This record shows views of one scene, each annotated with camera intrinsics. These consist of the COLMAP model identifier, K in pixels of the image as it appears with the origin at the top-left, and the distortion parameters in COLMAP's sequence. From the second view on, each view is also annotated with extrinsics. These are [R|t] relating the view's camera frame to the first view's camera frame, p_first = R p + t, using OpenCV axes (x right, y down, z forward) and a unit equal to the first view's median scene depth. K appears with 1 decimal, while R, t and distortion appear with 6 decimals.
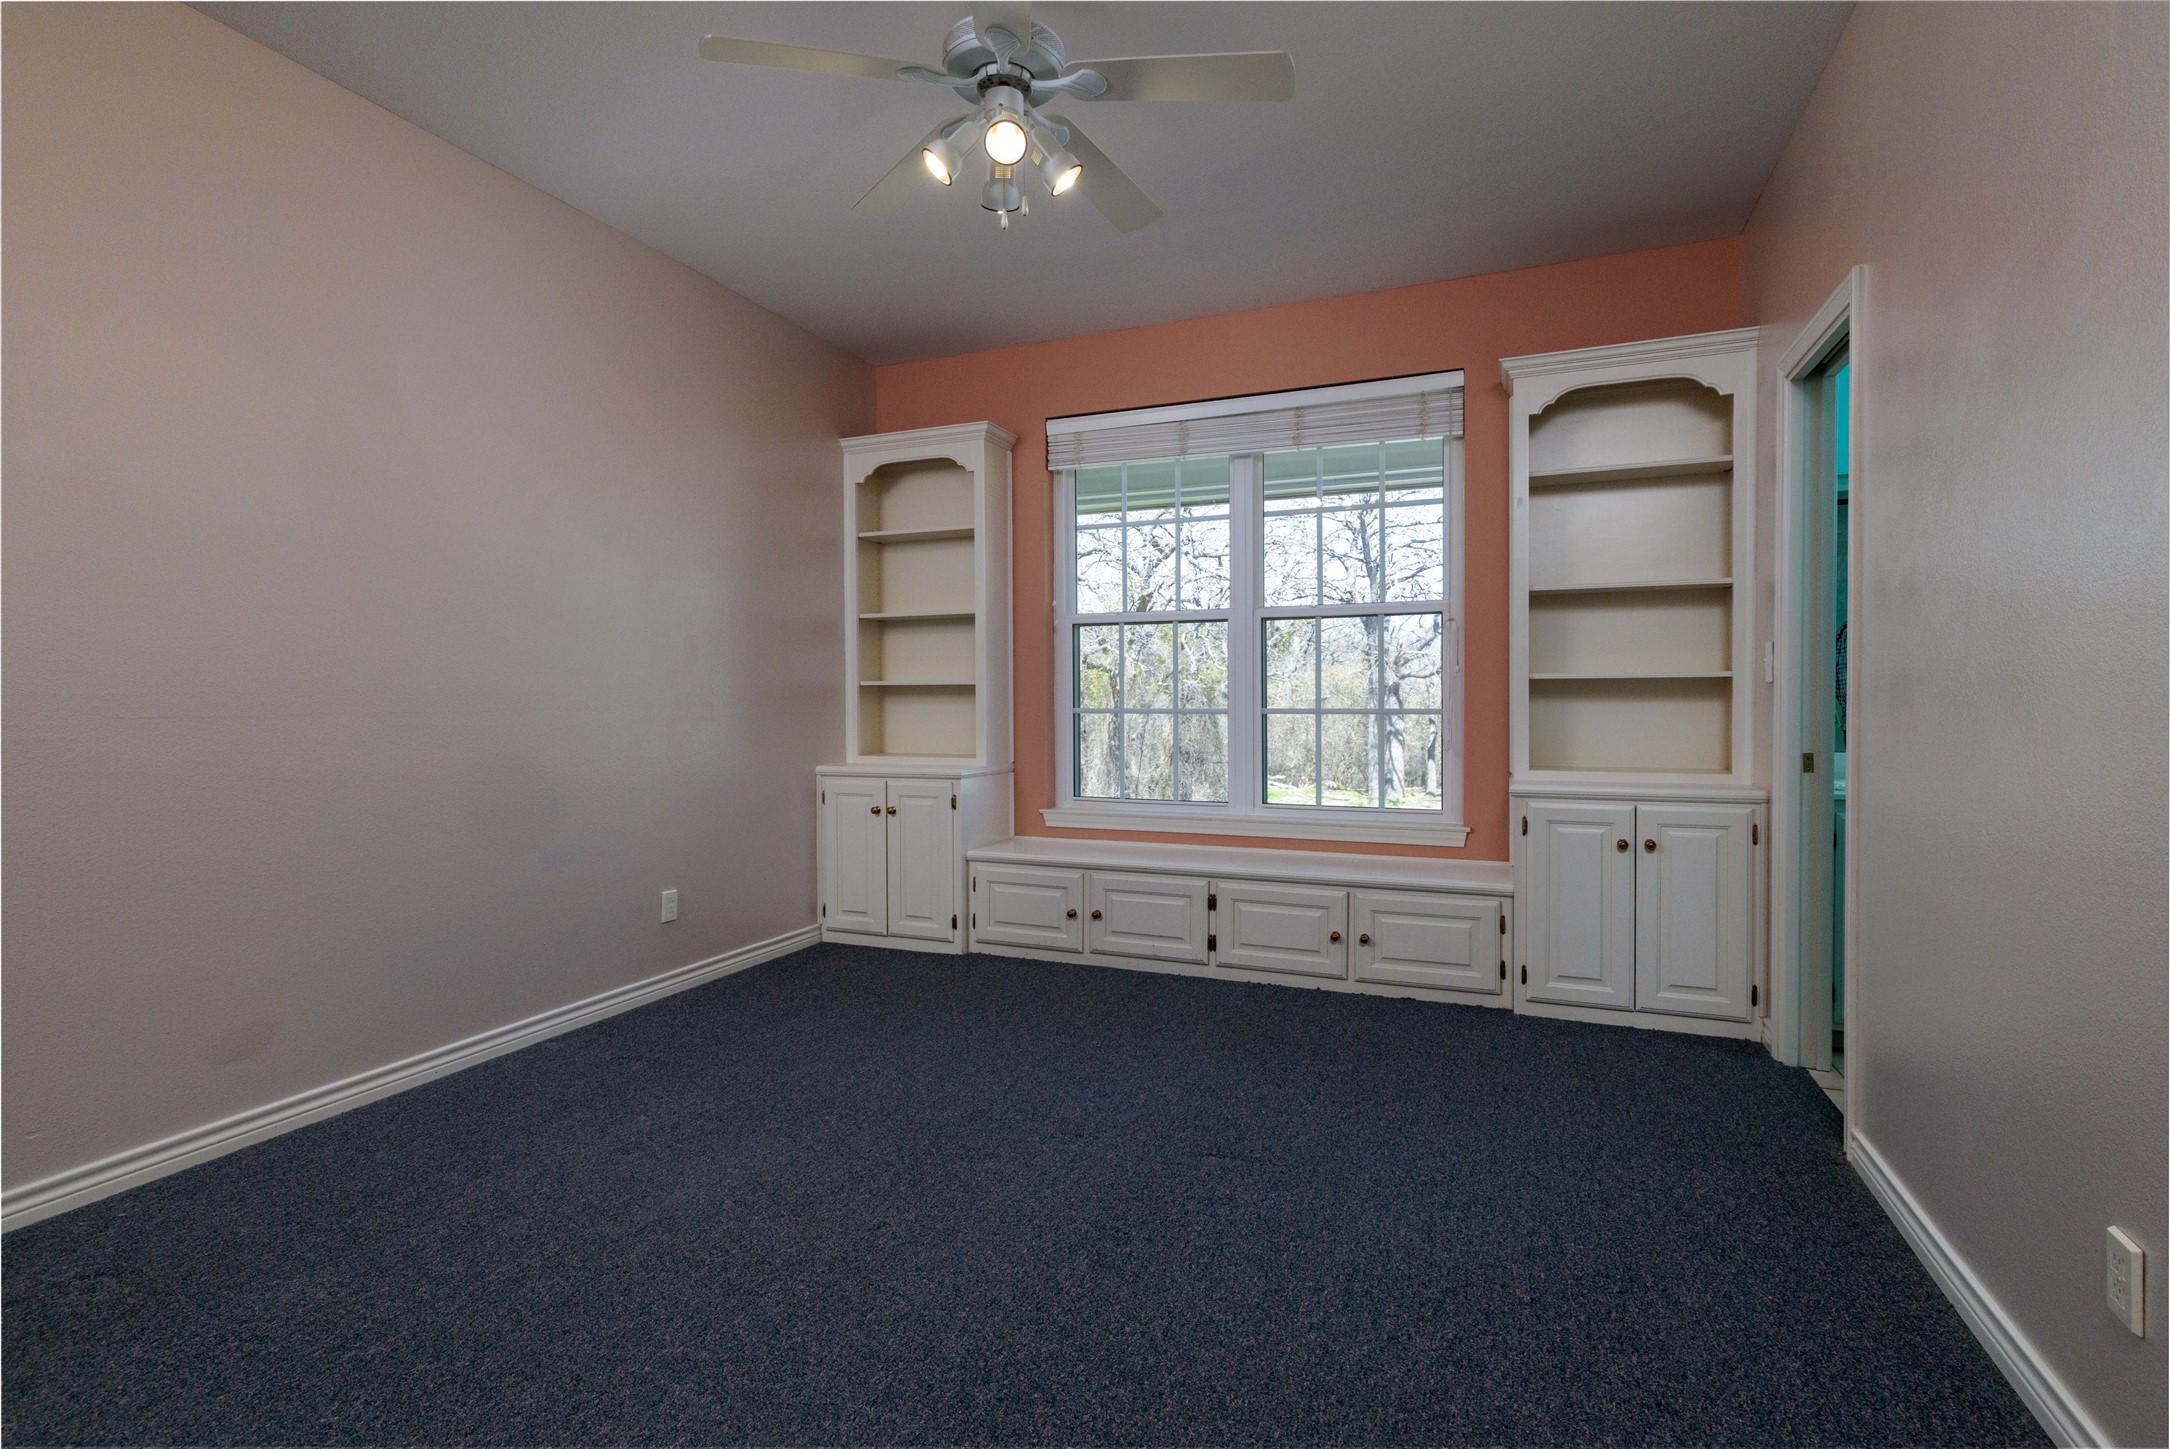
lens RADIAL K [[1041.3, 0, 1093.3], [0, 1041.3, 703.9], [0, 0, 1]] dist [0.003587, -0.000020]
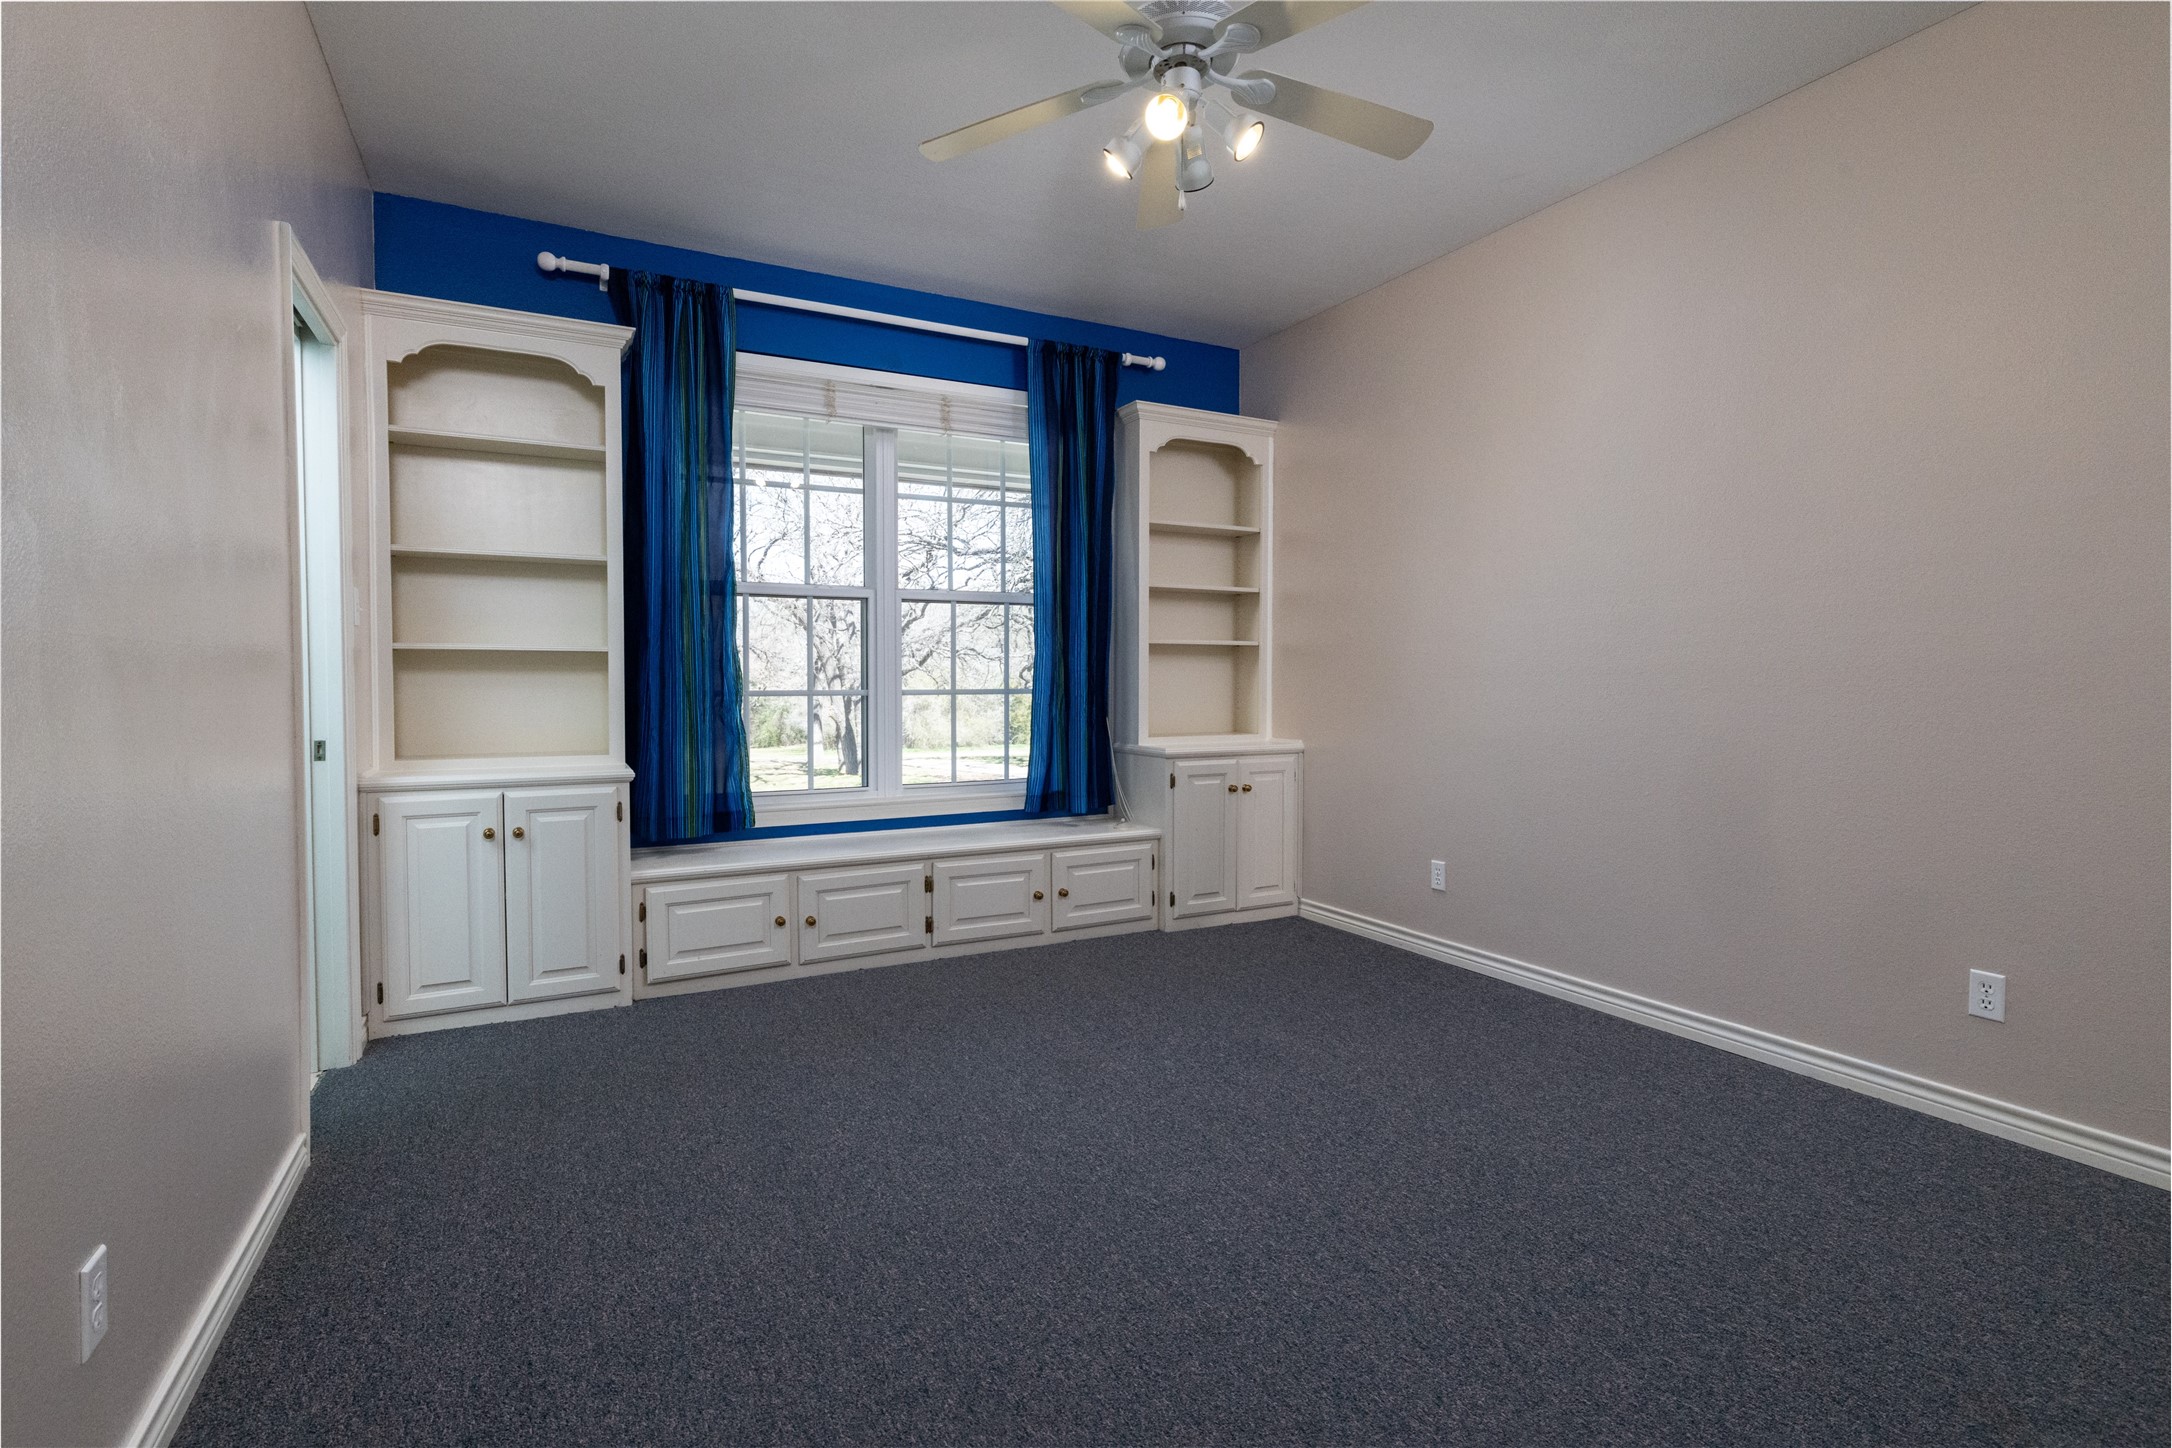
lens RADIAL K [[1104.3, 0, 1011.2], [0, 1104.3, 695.5], [0, 0, 1]] dist [0.022540, 0.000217]
pose [[0.624907, -0.007823, 0.780660, -0.612444], [0.001696, 0.999961, 0.008663, 0.001032], [-0.780697, -0.004090, 0.624896, 0.258428]]
